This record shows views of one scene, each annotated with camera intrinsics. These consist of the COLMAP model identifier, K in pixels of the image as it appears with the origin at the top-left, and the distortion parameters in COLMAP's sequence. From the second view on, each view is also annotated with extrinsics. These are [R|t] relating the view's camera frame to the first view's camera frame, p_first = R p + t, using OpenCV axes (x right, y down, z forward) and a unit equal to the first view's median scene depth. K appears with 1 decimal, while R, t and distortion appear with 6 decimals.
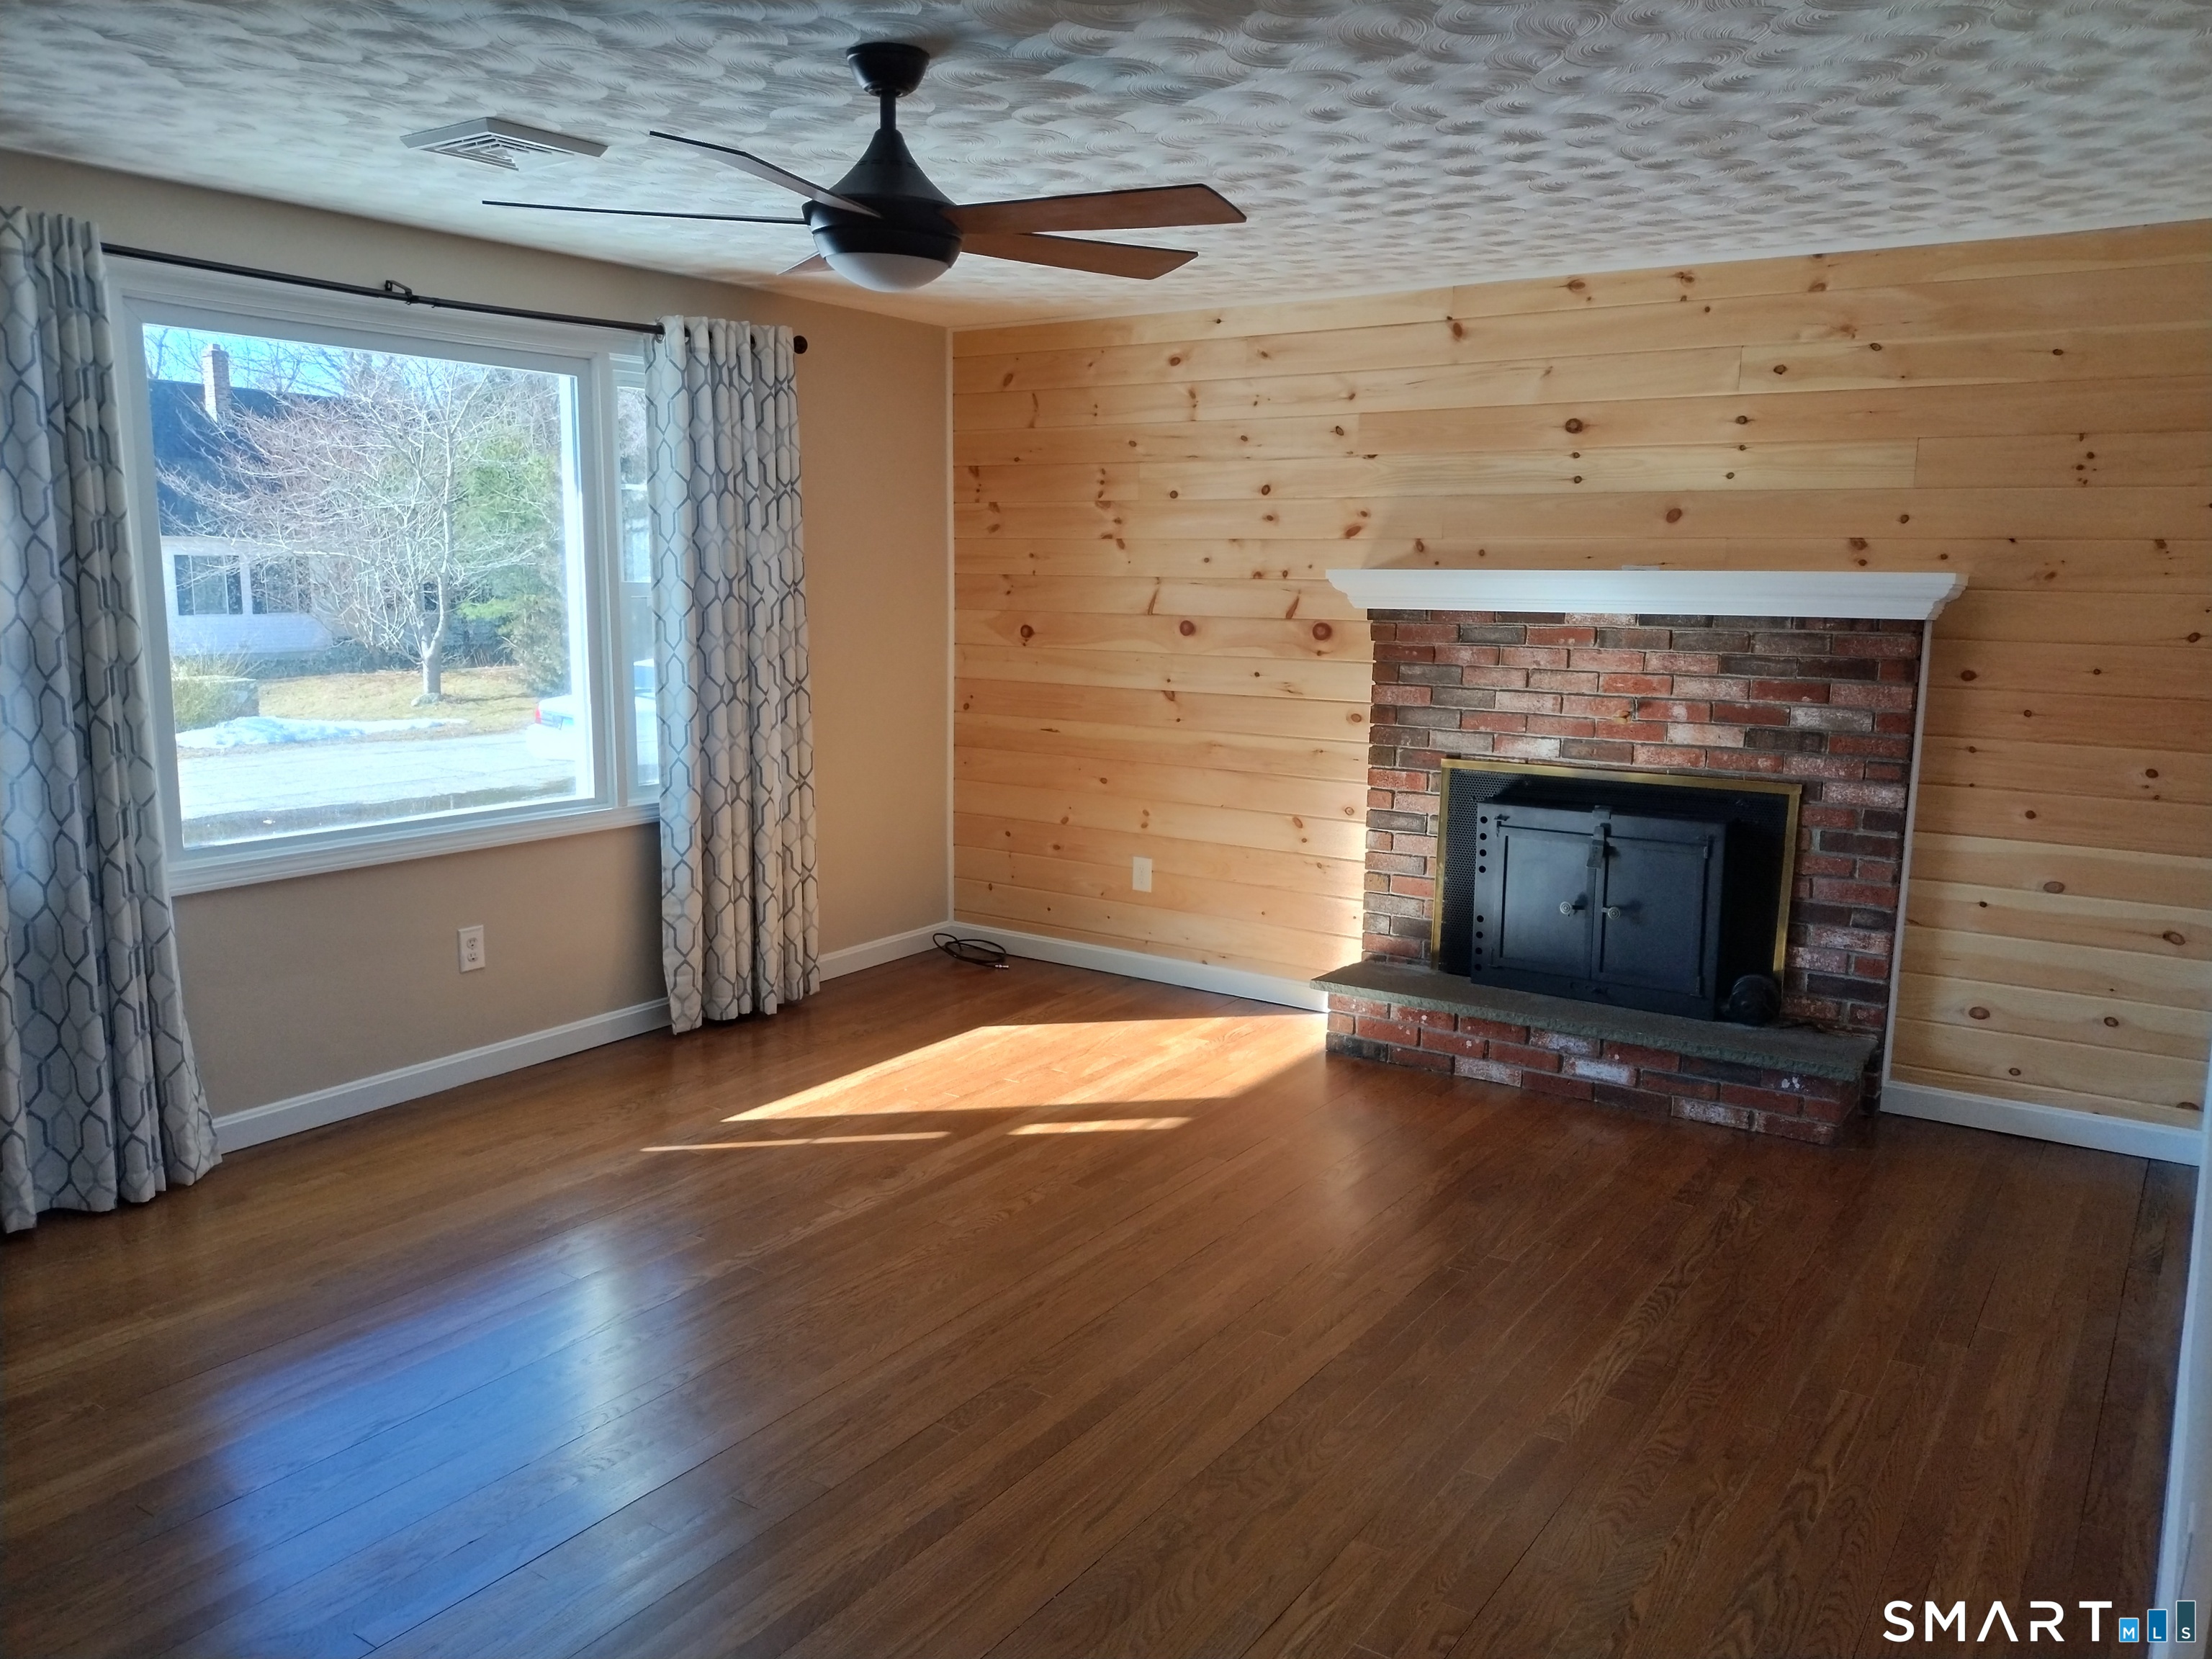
lens RADIAL K [[1656.1, 0, 1083.7], [0, 1656.1, 829.3], [0, 0, 1]] dist [0.056924, -0.060847]
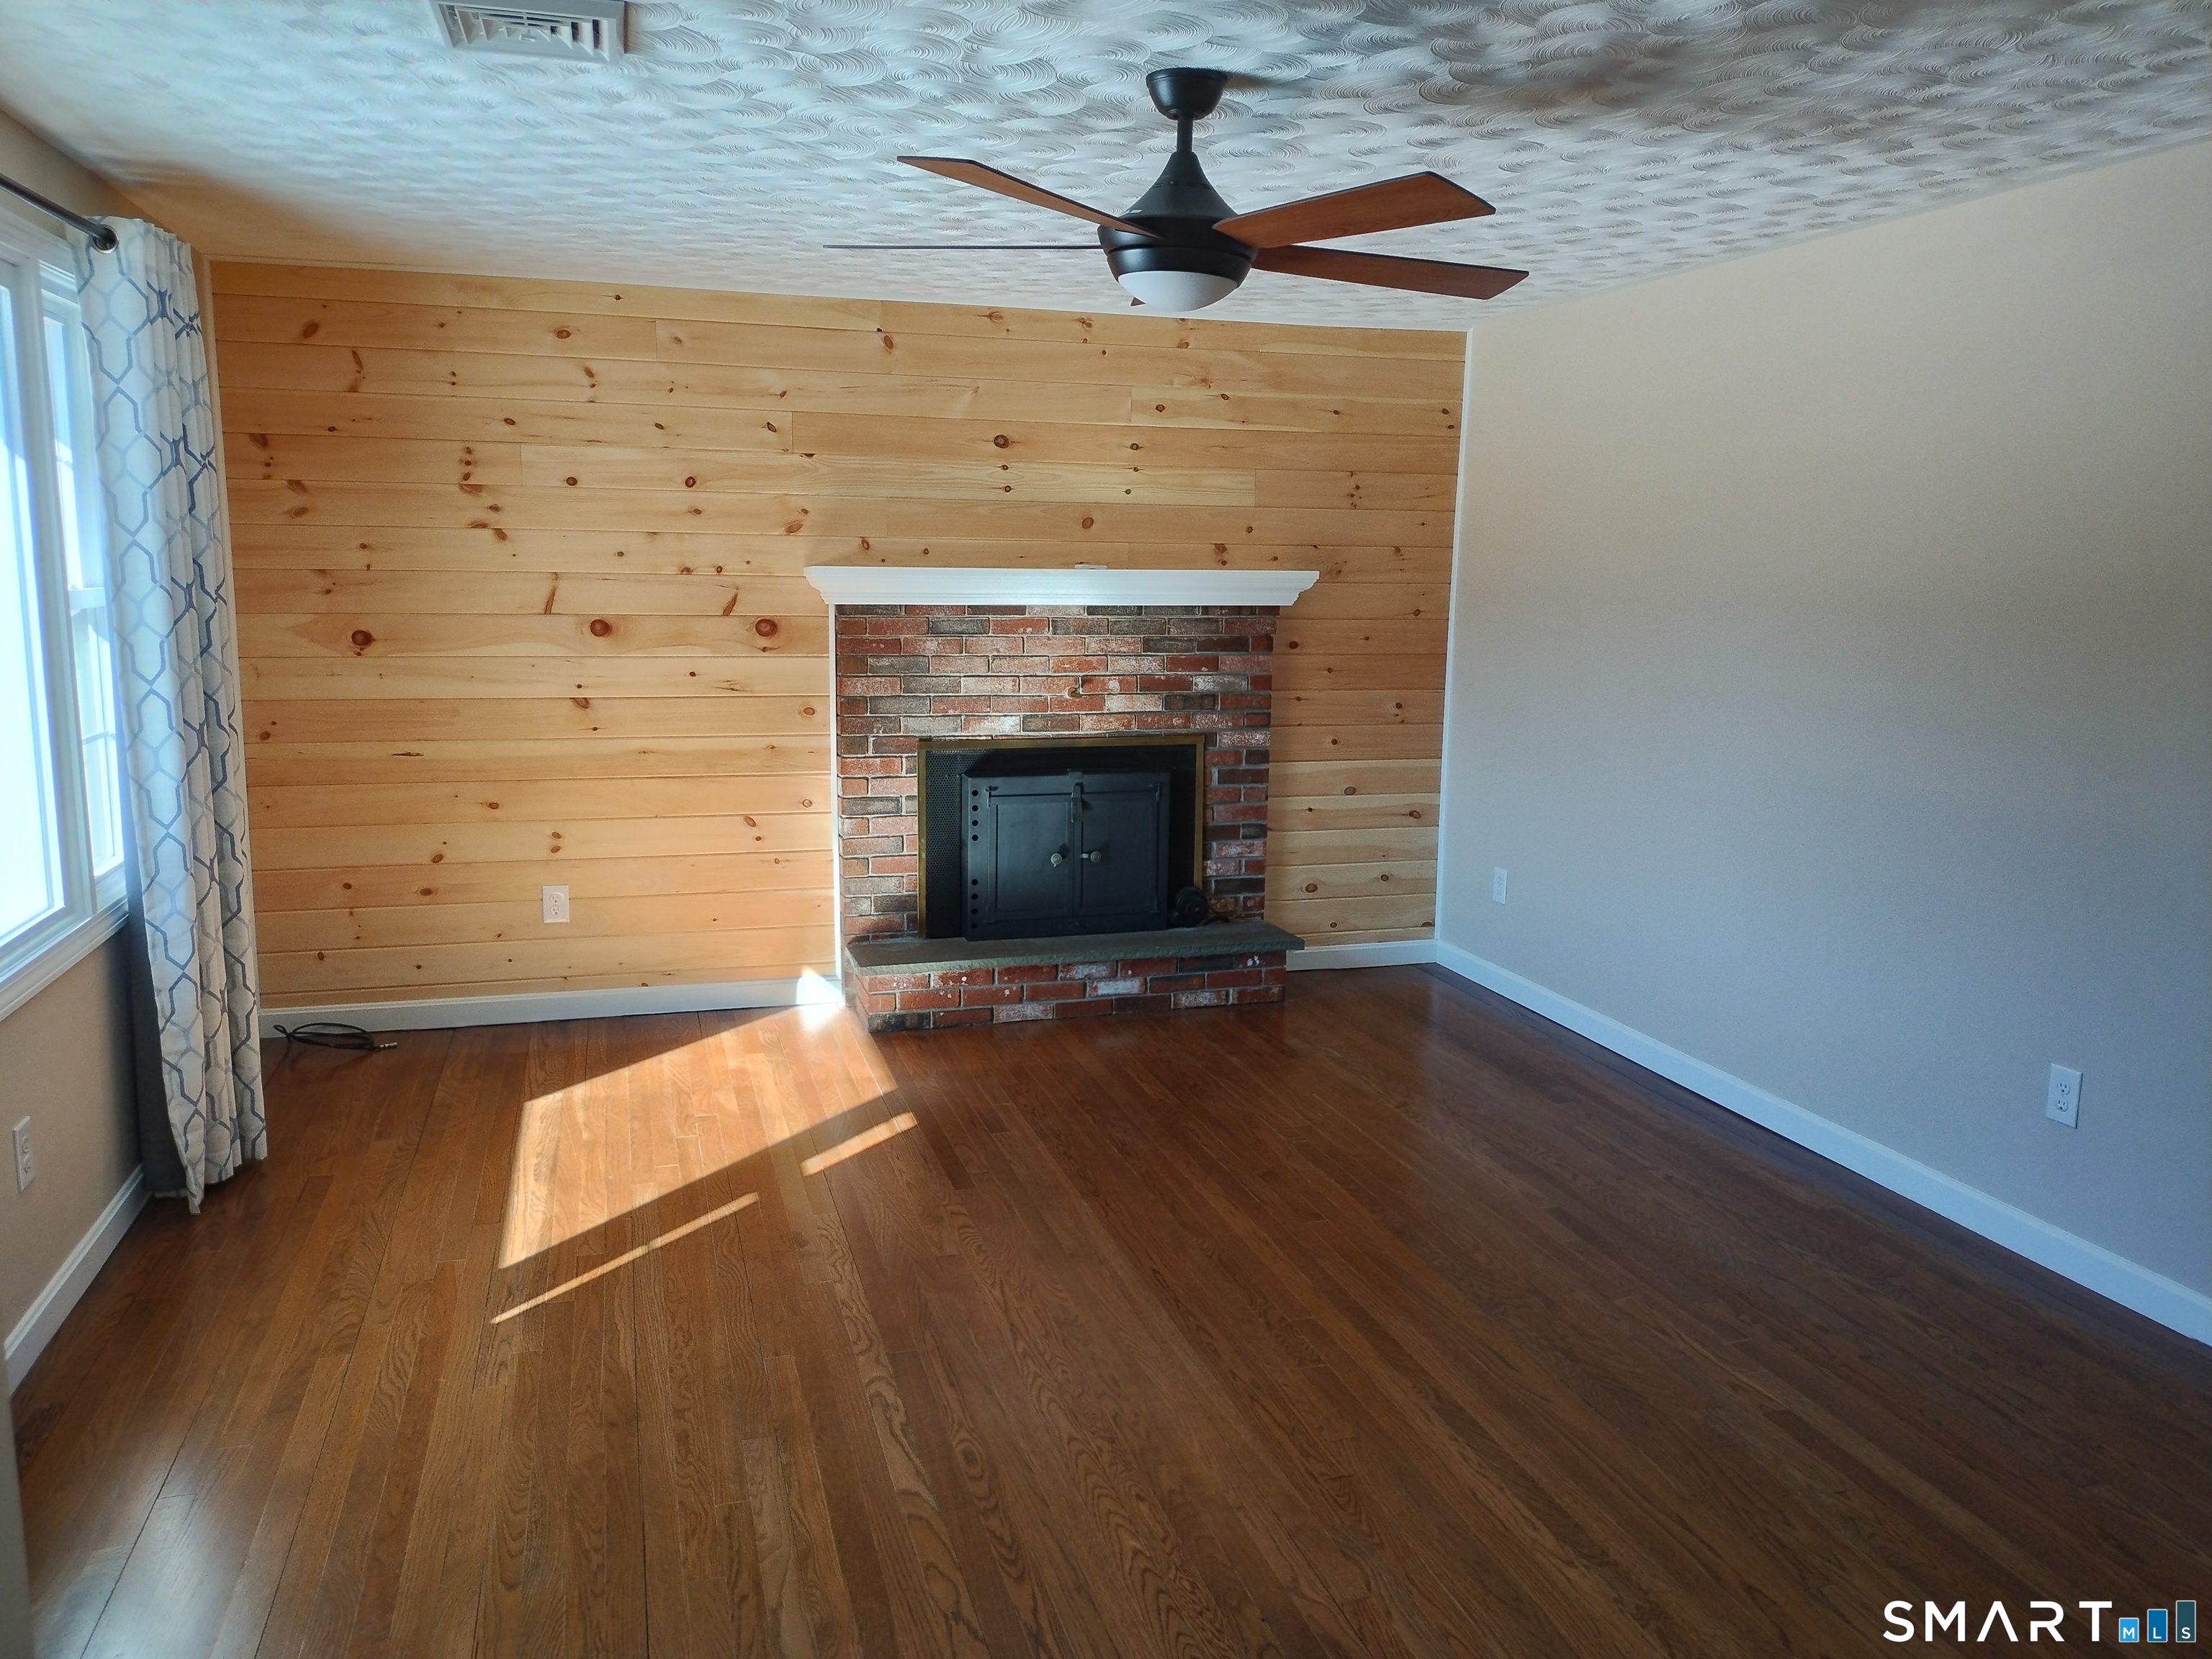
lens RADIAL K [[1656.1, 0, 1120.2], [0, 1656.1, 841.7], [0, 0, 1]] dist [0.056924, -0.060847]
pose [[0.621534, -0.134785, 0.771705, -0.573749], [0.117989, 0.989957, 0.077877, -0.049753], [-0.774451, 0.042649, 0.631194, 0.234266]]
